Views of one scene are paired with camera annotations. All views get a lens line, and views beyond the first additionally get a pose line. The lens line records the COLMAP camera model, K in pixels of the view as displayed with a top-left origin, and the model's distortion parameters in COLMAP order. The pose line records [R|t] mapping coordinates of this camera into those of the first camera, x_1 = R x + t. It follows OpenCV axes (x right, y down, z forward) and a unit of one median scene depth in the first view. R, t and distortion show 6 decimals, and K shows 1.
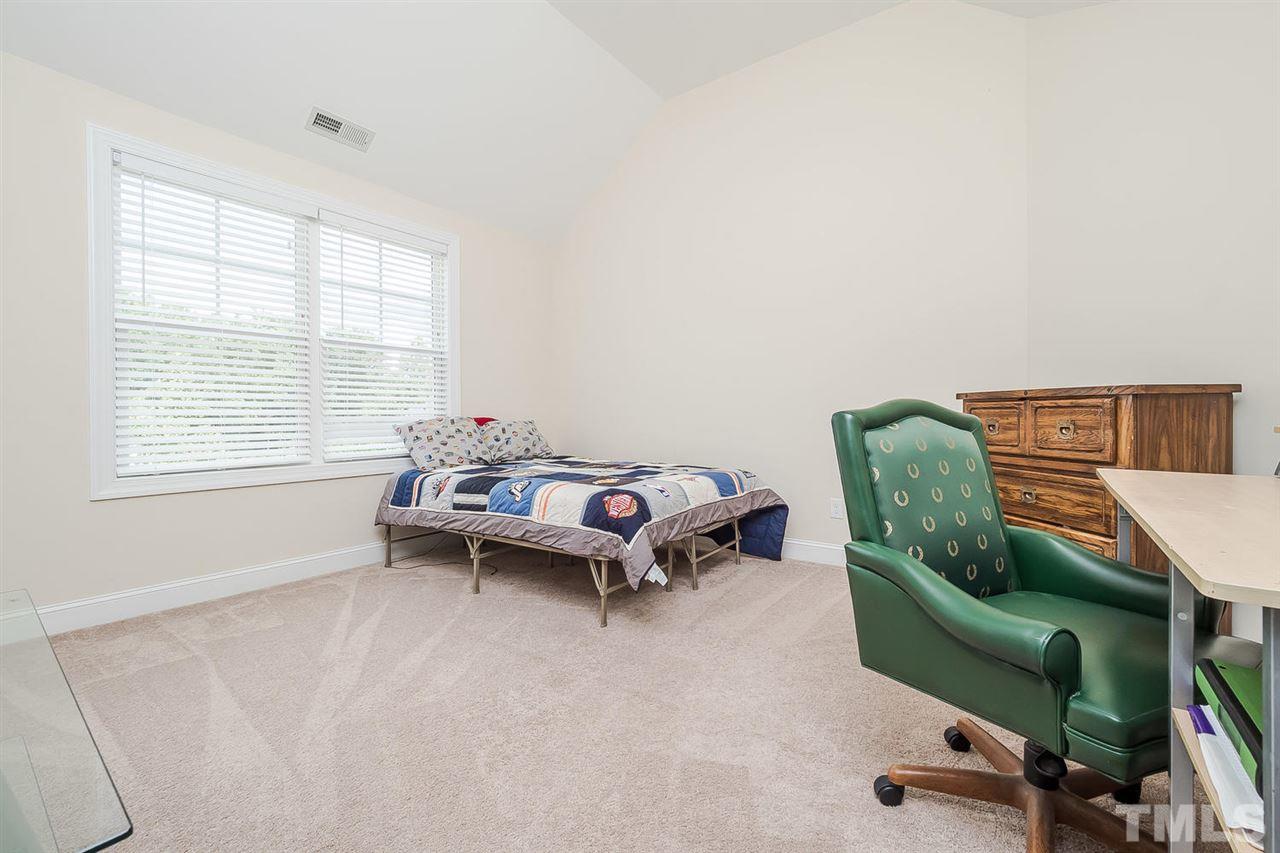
lens RADIAL K [[542.2, 0, 640.3], [0, 542.2, 422.8], [0, 0, 1]] dist [-0.011345, 0.005232]
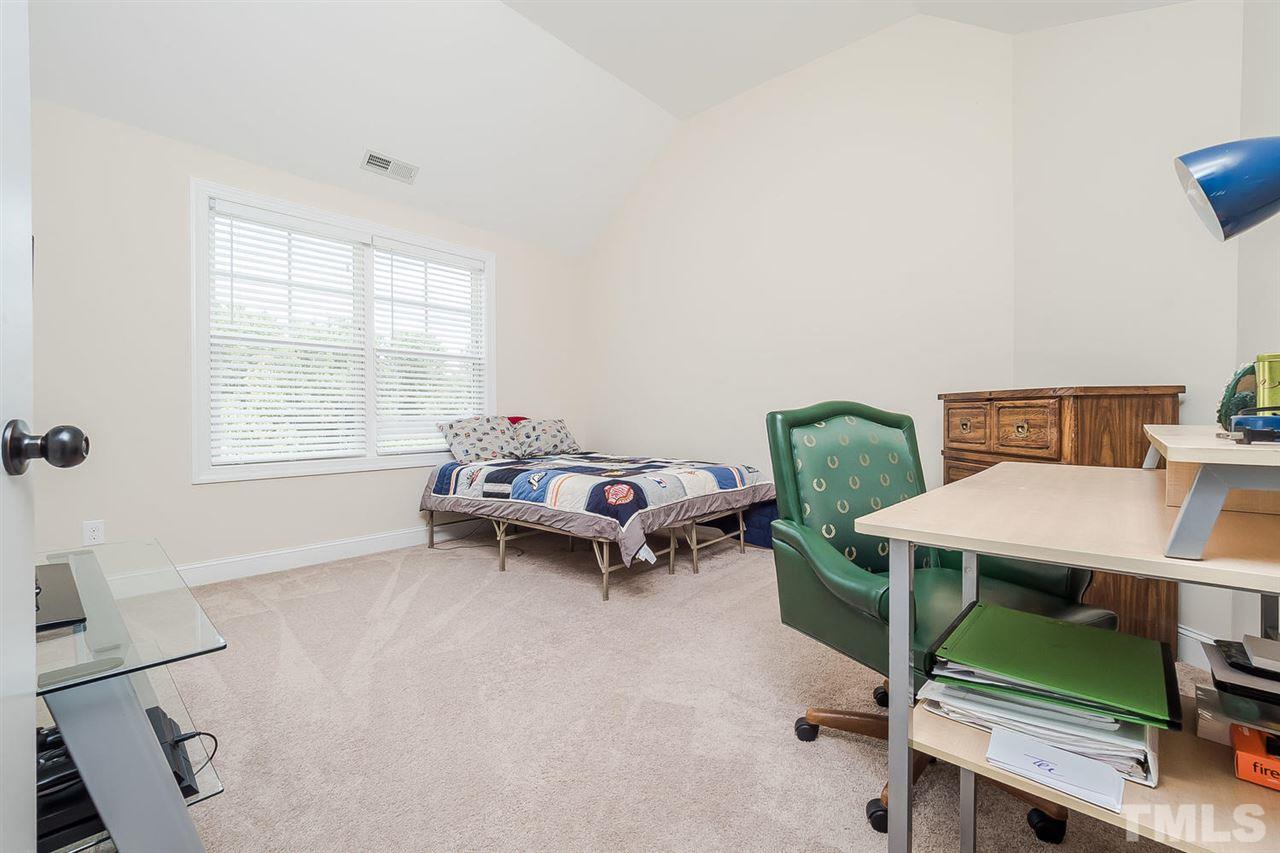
lens RADIAL K [[544.3, 0, 641.8], [0, 544.3, 422.7], [0, 0, 1]] dist [-0.000261, -0.000059]
pose [[0.995060, 0.001722, -0.099265, 0.111738], [-0.001626, 0.999998, 0.001045, 0.001370], [0.099267, -0.000879, 0.995060, -0.120845]]
